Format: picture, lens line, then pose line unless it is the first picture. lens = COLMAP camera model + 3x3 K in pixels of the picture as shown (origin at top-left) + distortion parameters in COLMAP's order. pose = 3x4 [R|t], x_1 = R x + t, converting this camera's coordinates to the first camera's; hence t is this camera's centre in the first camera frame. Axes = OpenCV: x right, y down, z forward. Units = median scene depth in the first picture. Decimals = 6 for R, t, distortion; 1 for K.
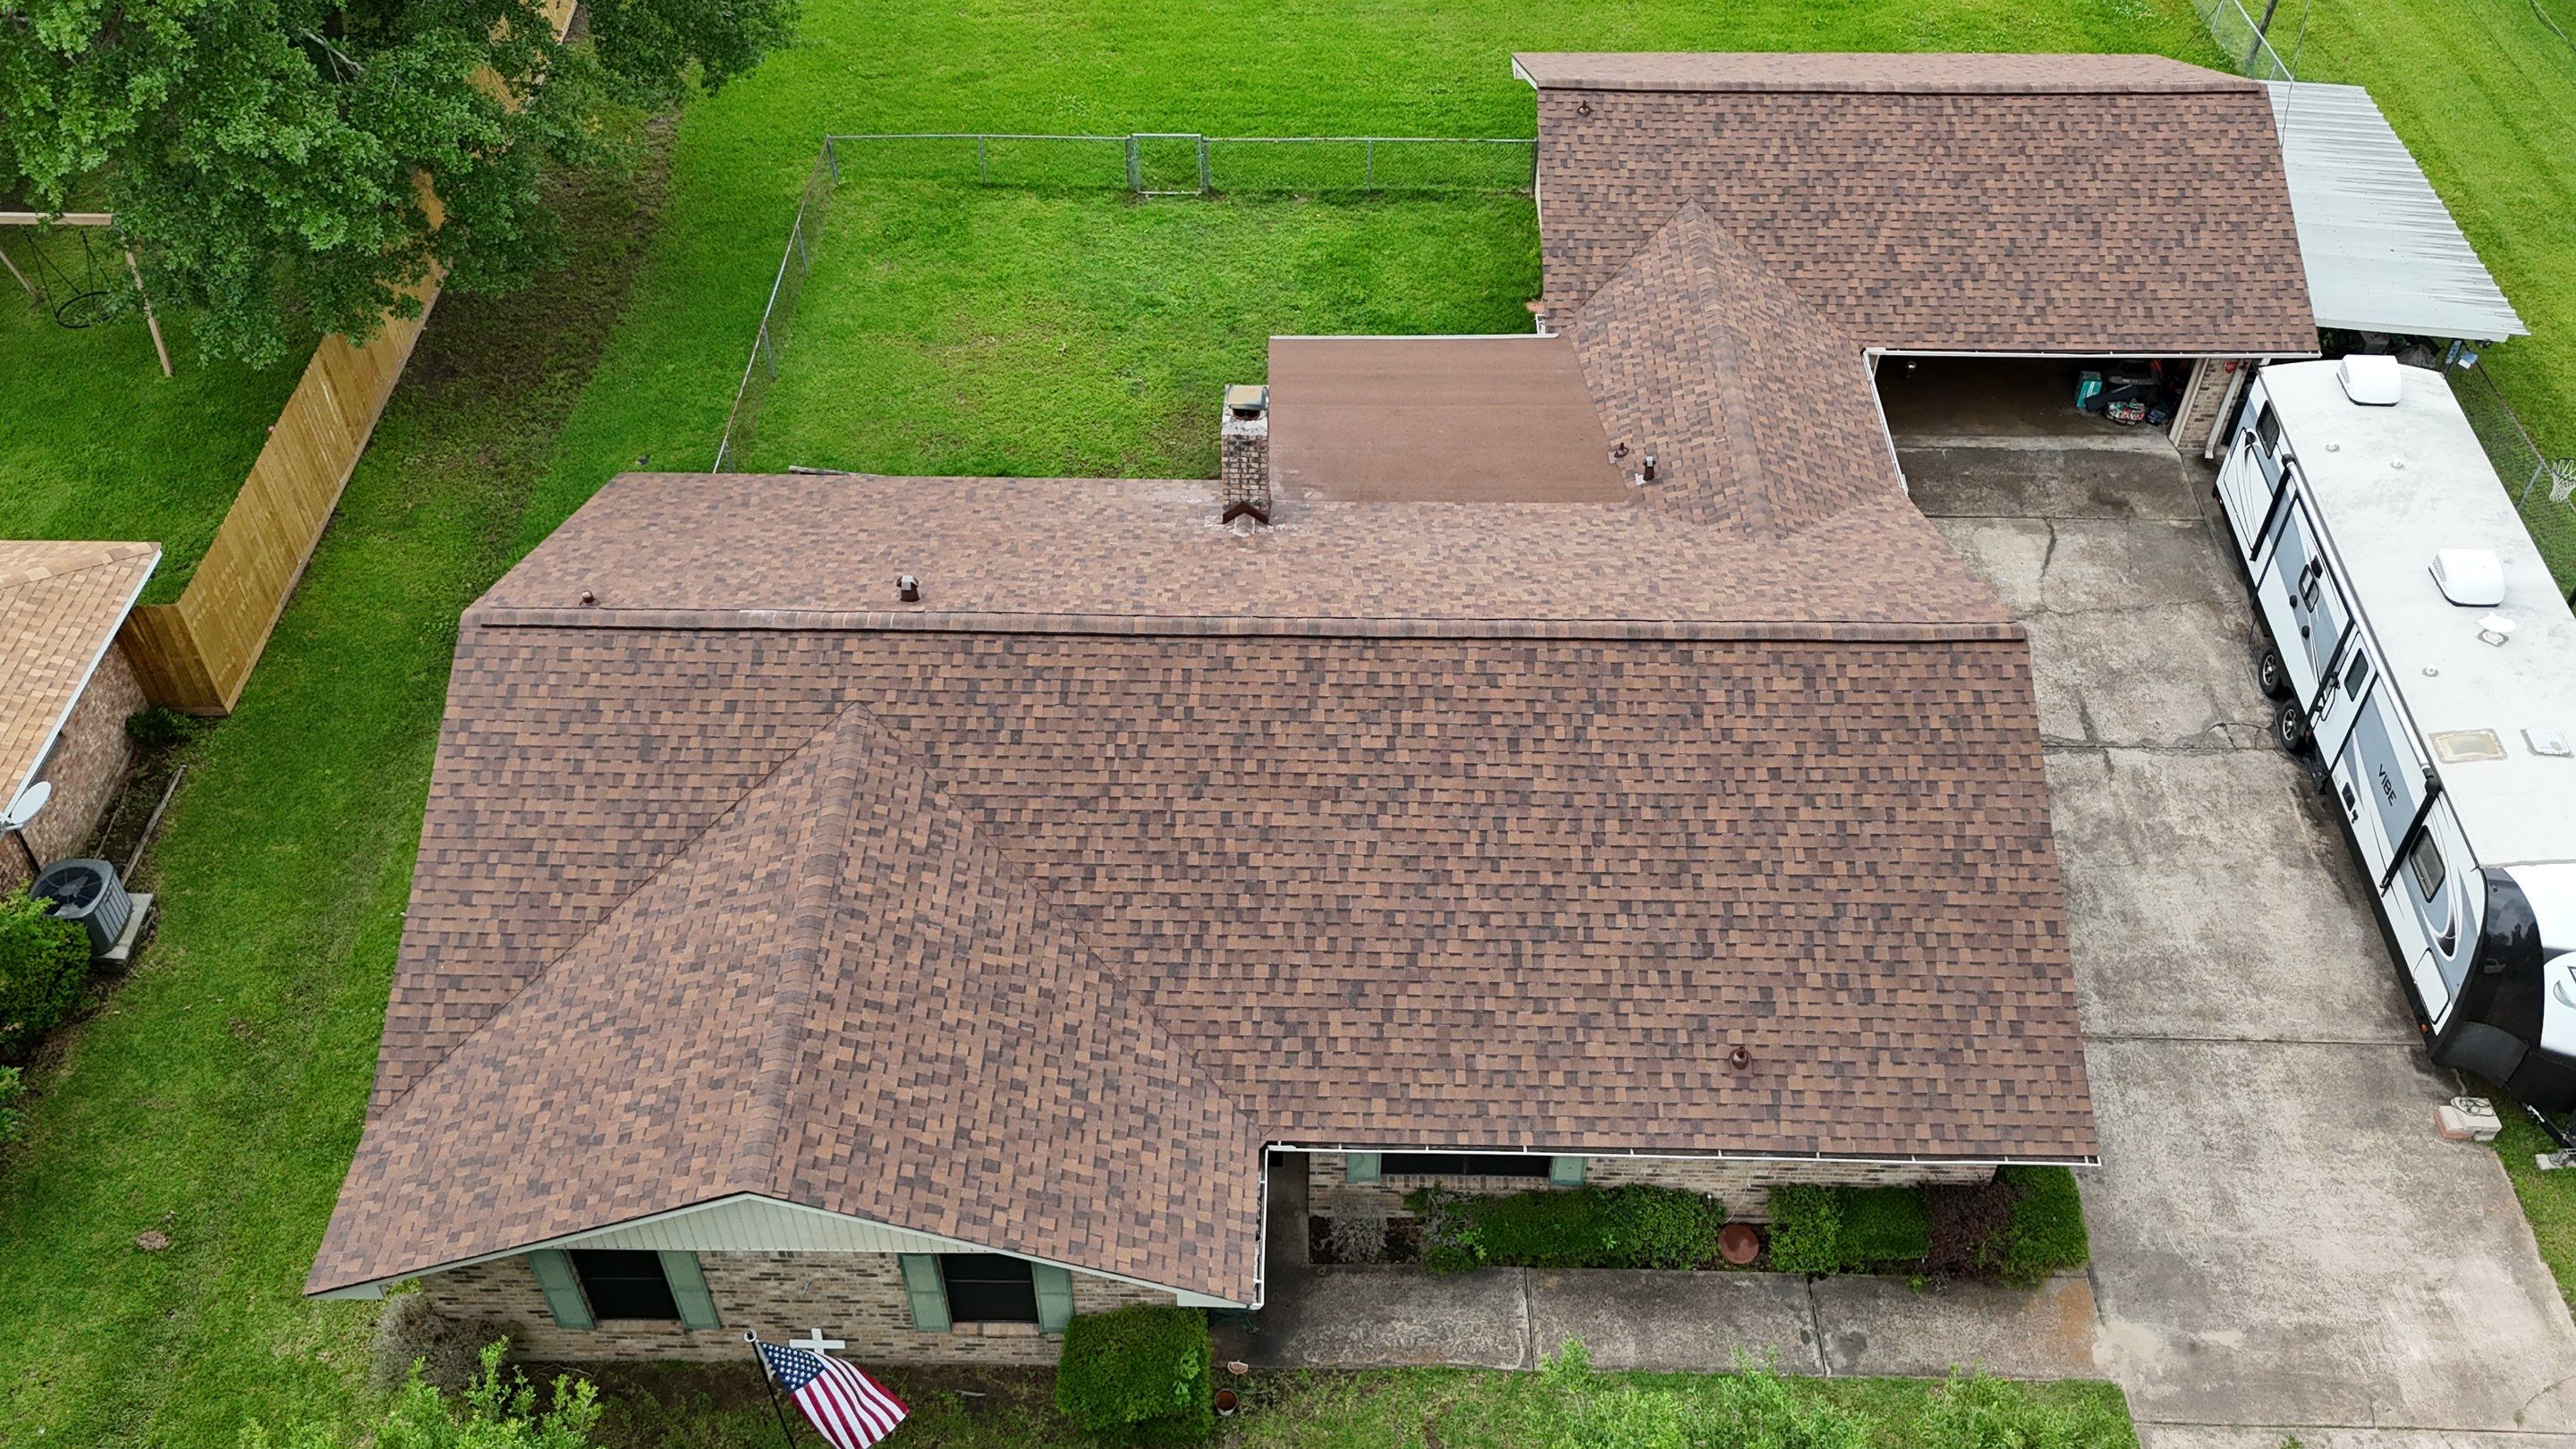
lens RADIAL K [[2156.6, 0, 1284.3], [0, 2156.6, 717.3], [0, 0, 1]] dist [0.174312, -0.486523]
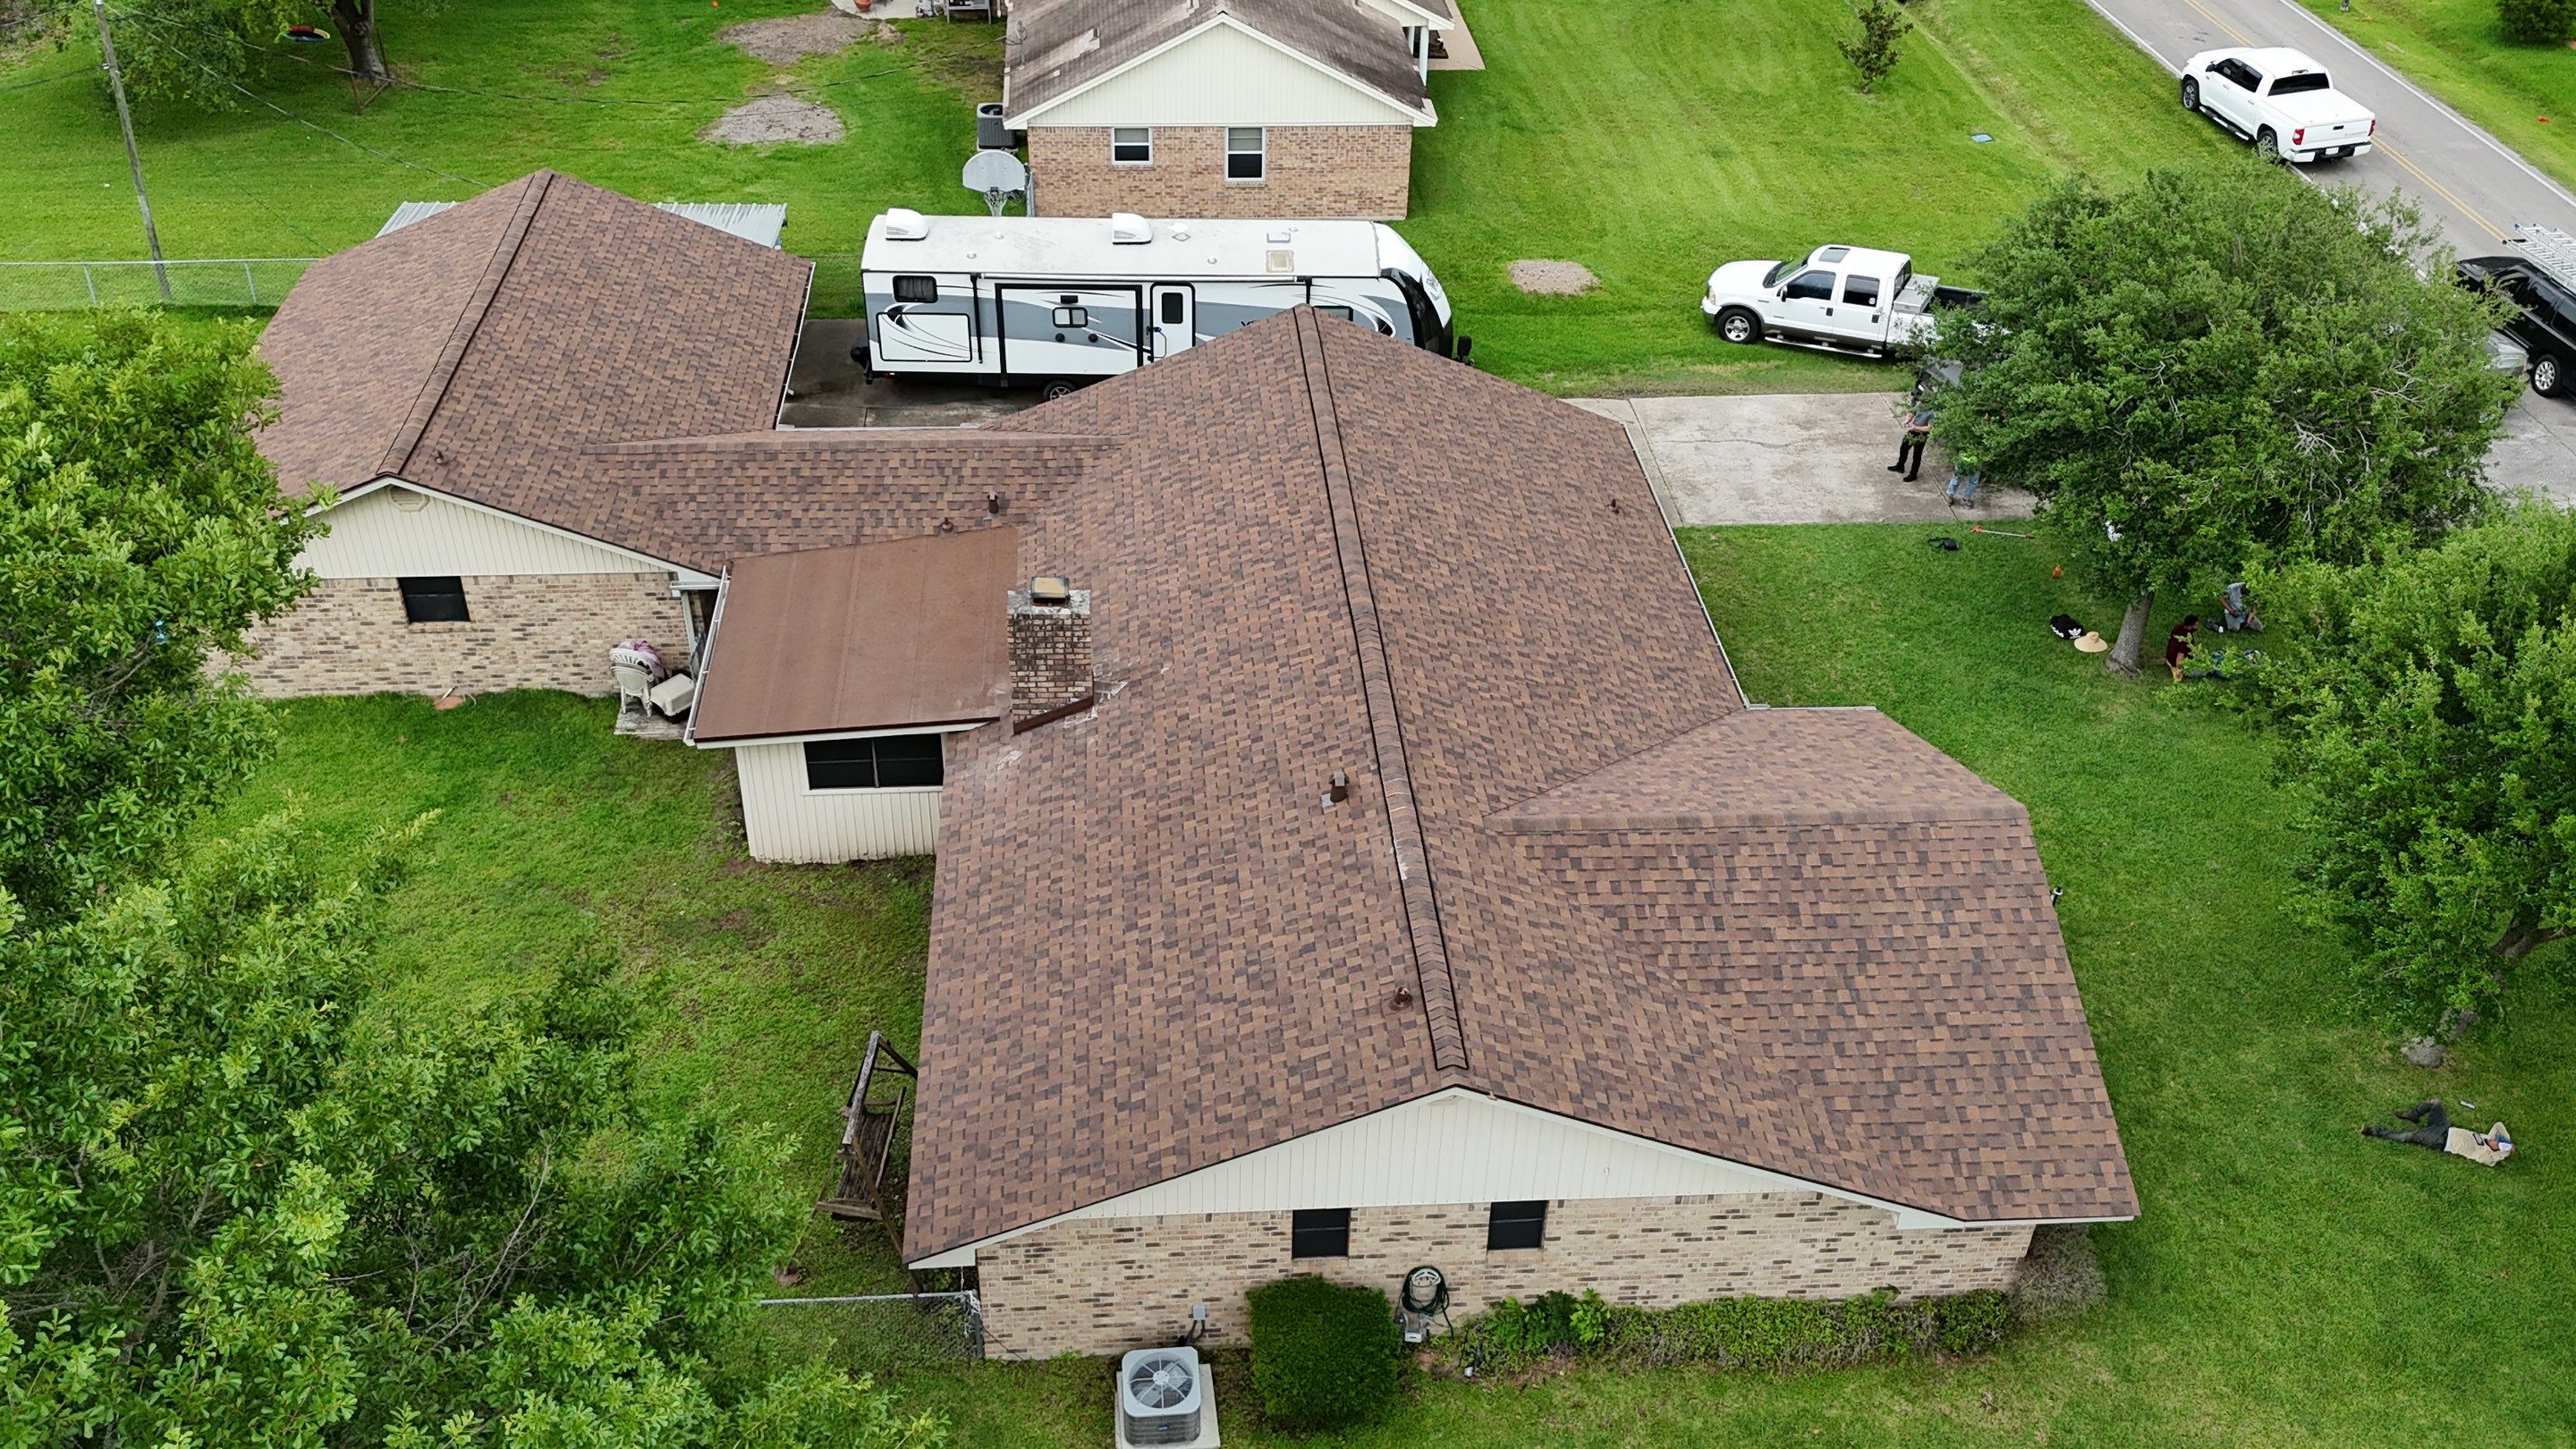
lens RADIAL K [[2156.6, 0, 1284.3], [0, 2156.6, 717.3], [0, 0, 1]] dist [0.174312, -0.486523]
pose [[-0.090724, -0.583459, 0.807059, -0.980755], [0.677403, 0.557885, 0.479469, -0.585815], [-0.729996, 0.590203, 0.344624, 0.680433]]
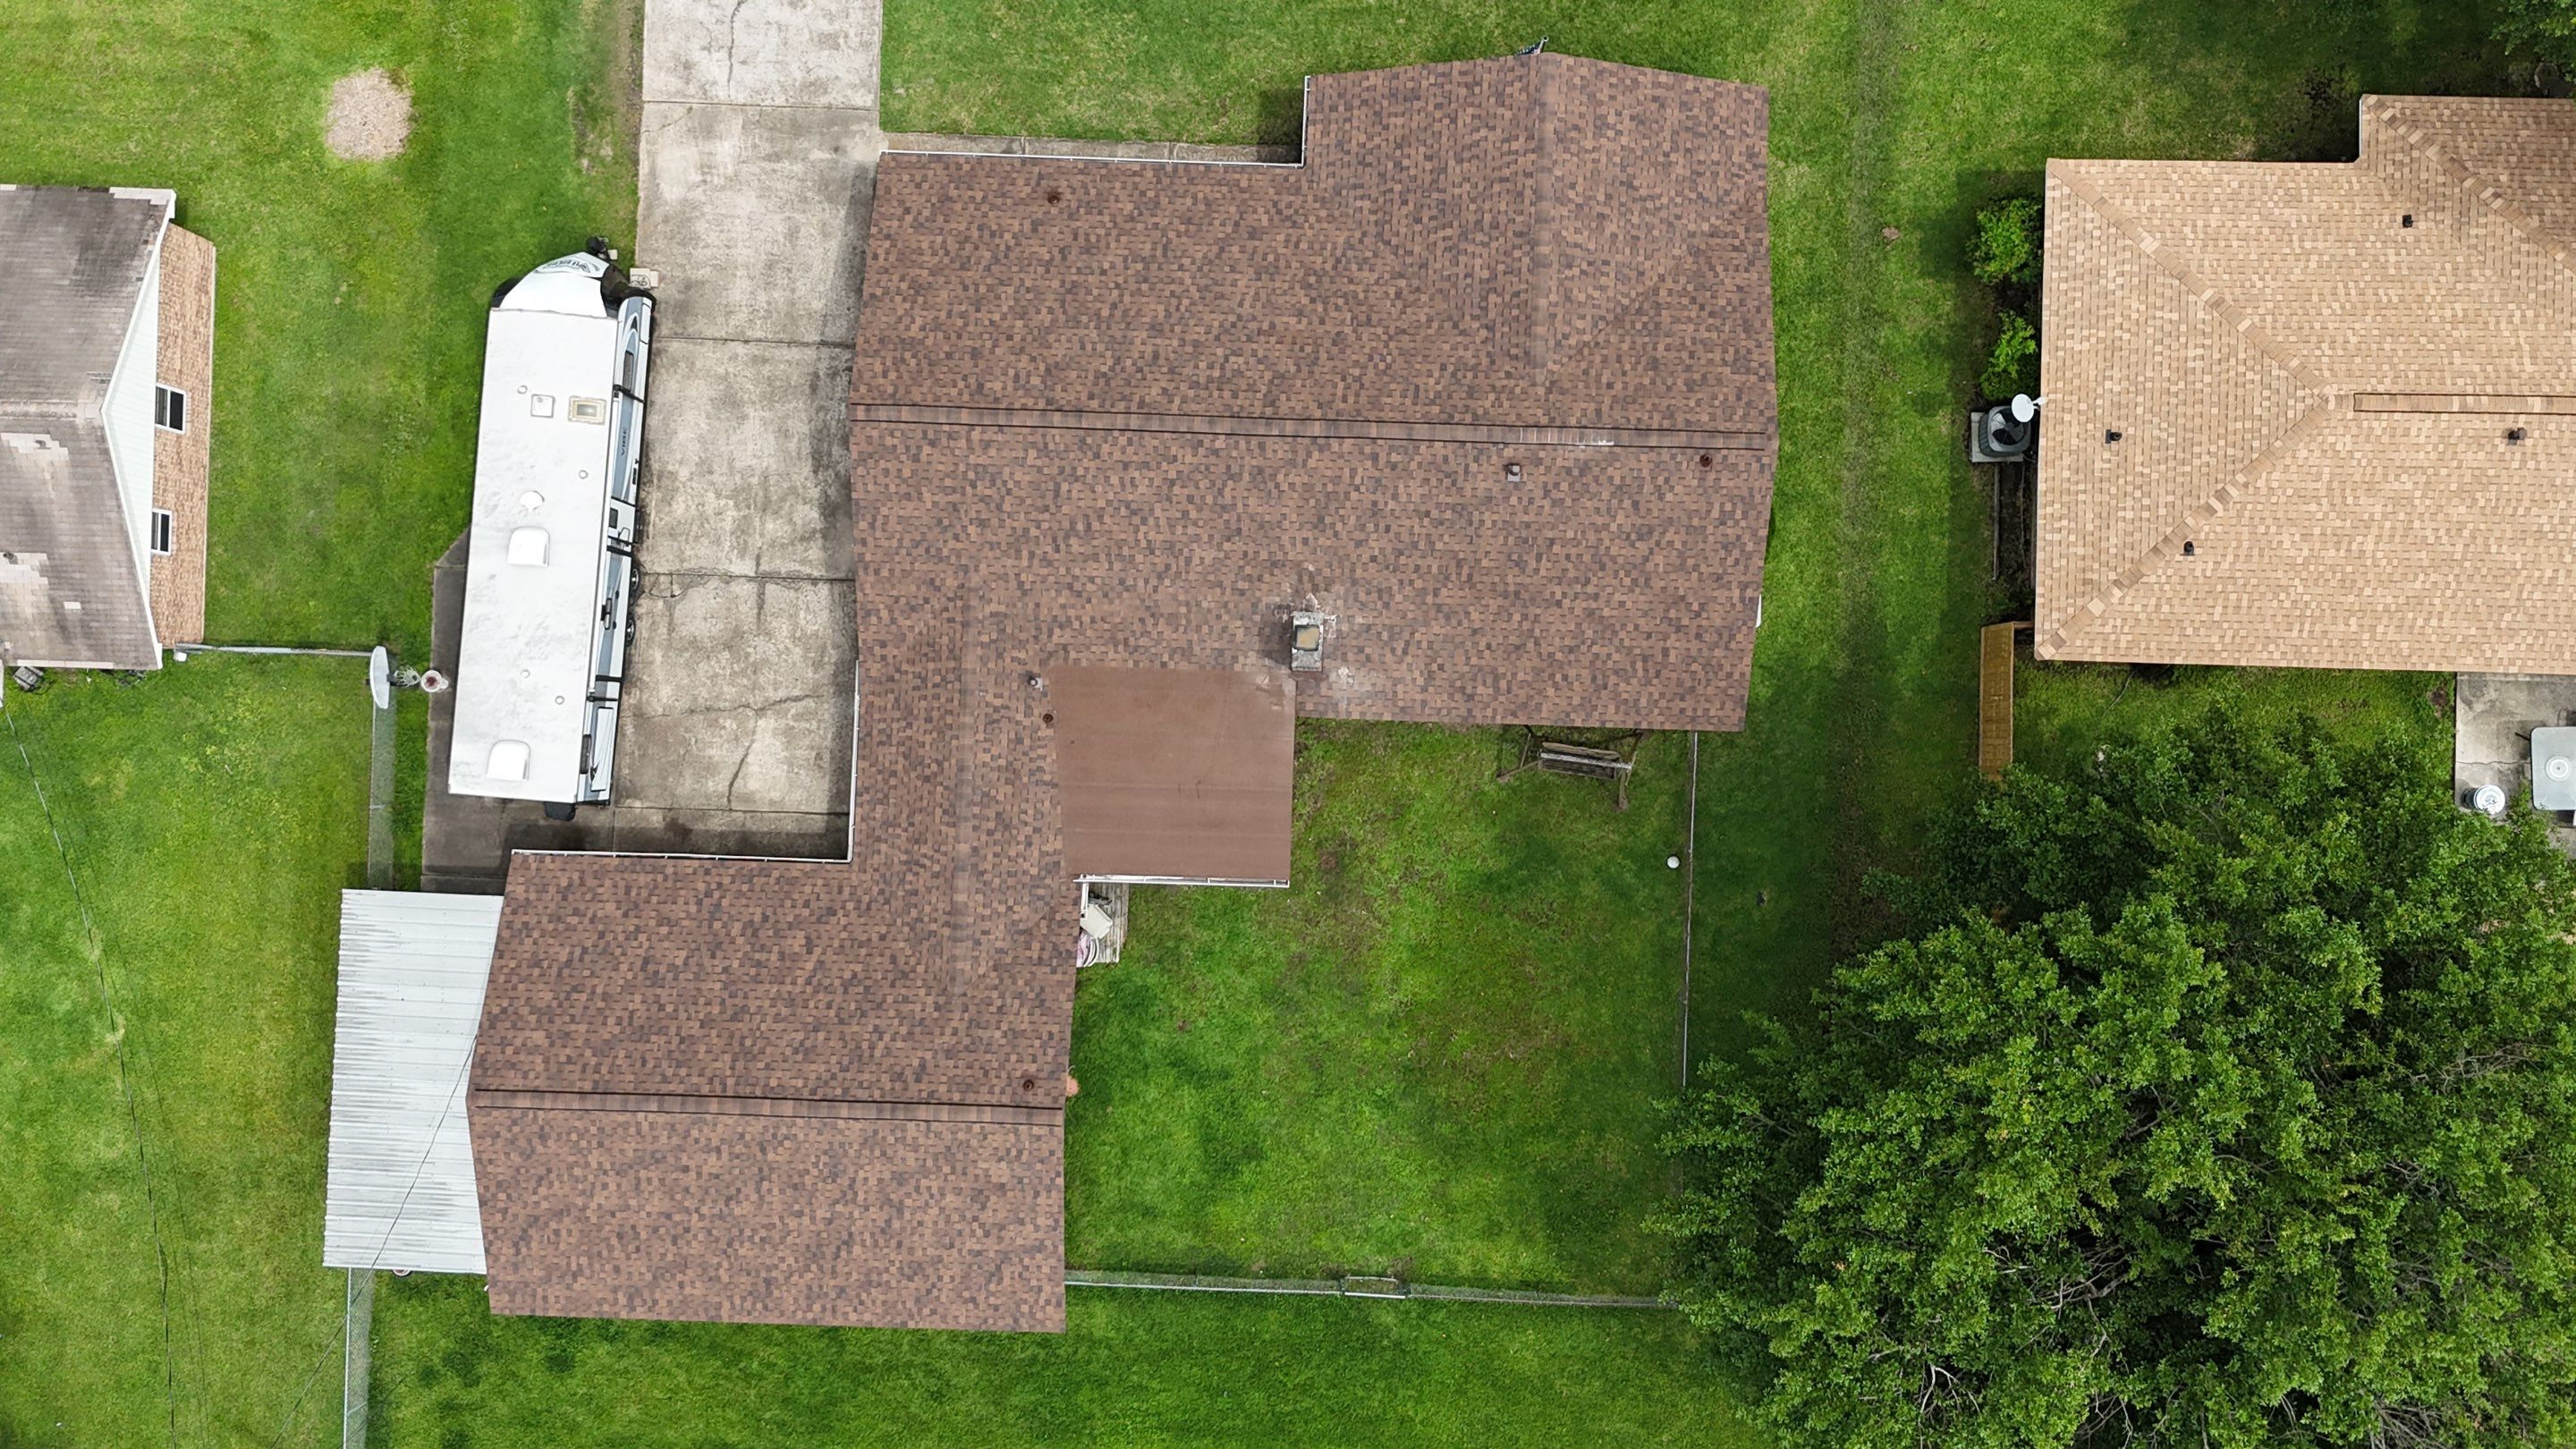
lens RADIAL K [[2156.6, 0, 1284.3], [0, 2156.6, 717.3], [0, 0, 1]] dist [0.174312, -0.486523]
pose [[-0.999723, -0.020689, 0.011212, -0.021792], [0.022355, -0.686184, 0.727084, -1.423688], [-0.007350, 0.727134, 0.686456, 0.016028]]
